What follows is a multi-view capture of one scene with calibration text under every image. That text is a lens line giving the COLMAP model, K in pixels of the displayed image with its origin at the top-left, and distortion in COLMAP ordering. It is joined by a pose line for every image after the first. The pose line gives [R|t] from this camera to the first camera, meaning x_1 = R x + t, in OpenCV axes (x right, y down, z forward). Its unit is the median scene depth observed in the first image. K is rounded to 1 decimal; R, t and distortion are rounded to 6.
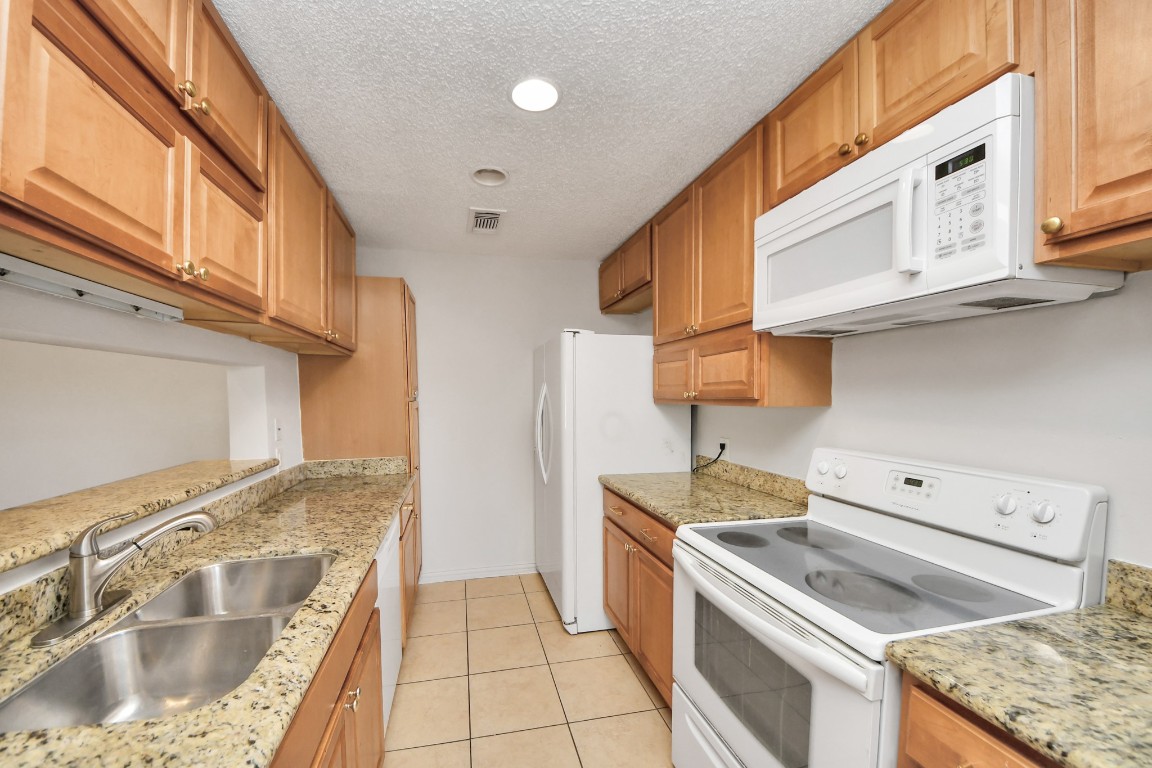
lens RADIAL K [[425.5, 0, 548.5], [0, 425.5, 415.2], [0, 0, 1]] dist [0.001517, -0.006967]
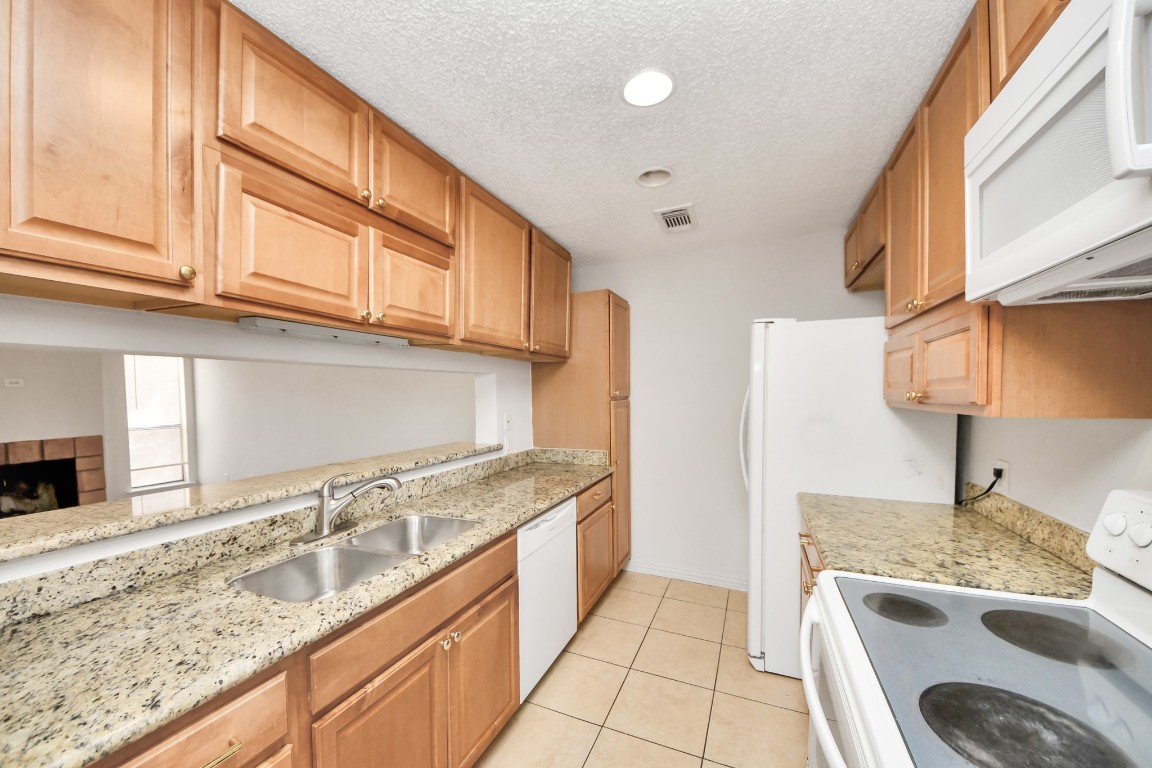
lens RADIAL K [[425.5, 0, 572.6], [0, 425.5, 409.7], [0, 0, 1]] dist [0.001517, -0.006967]
pose [[0.824043, 0.021325, -0.566125, 0.458779], [-0.023131, 0.999724, 0.003989, -0.024918], [0.566054, 0.009808, 0.824310, 0.133943]]
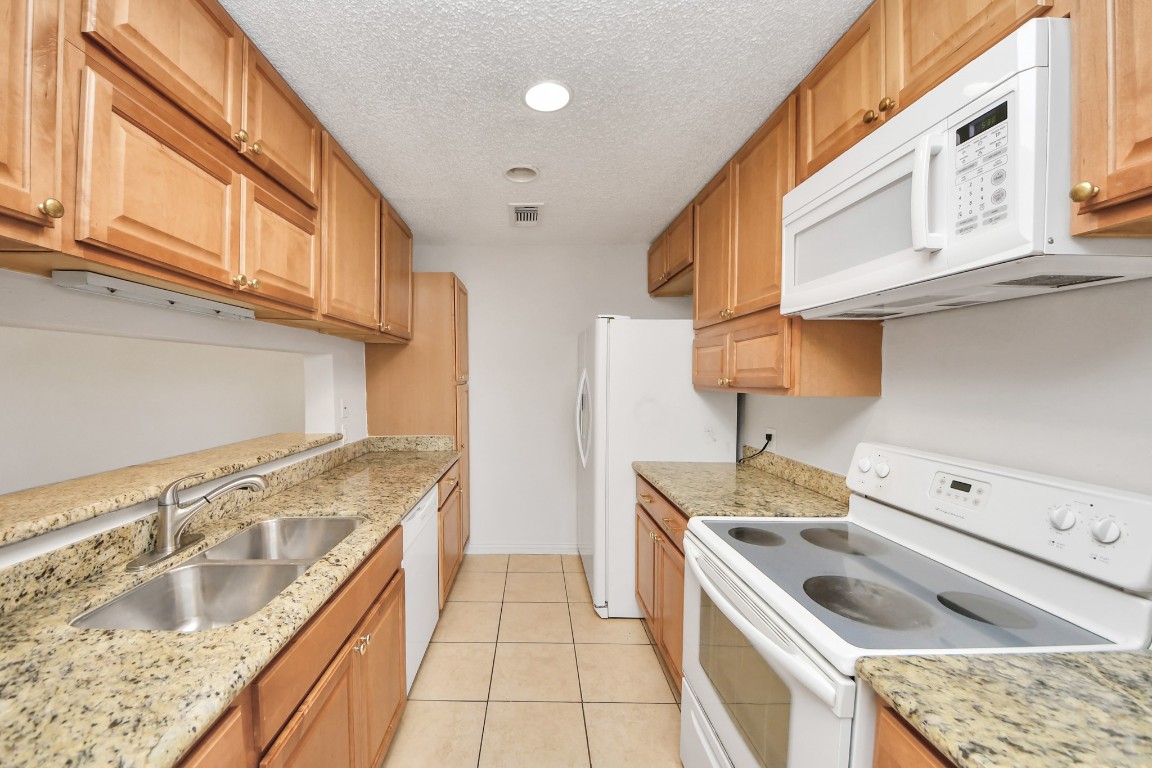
lens RADIAL K [[425.5, 0, 543.9], [0, 425.5, 395.9], [0, 0, 1]] dist [0.001517, -0.006967]
pose [[0.978590, 0.015965, -0.205198, 0.217258], [-0.016528, 0.999863, -0.001033, -0.014117], [0.205154, 0.004403, 0.978720, -0.032705]]
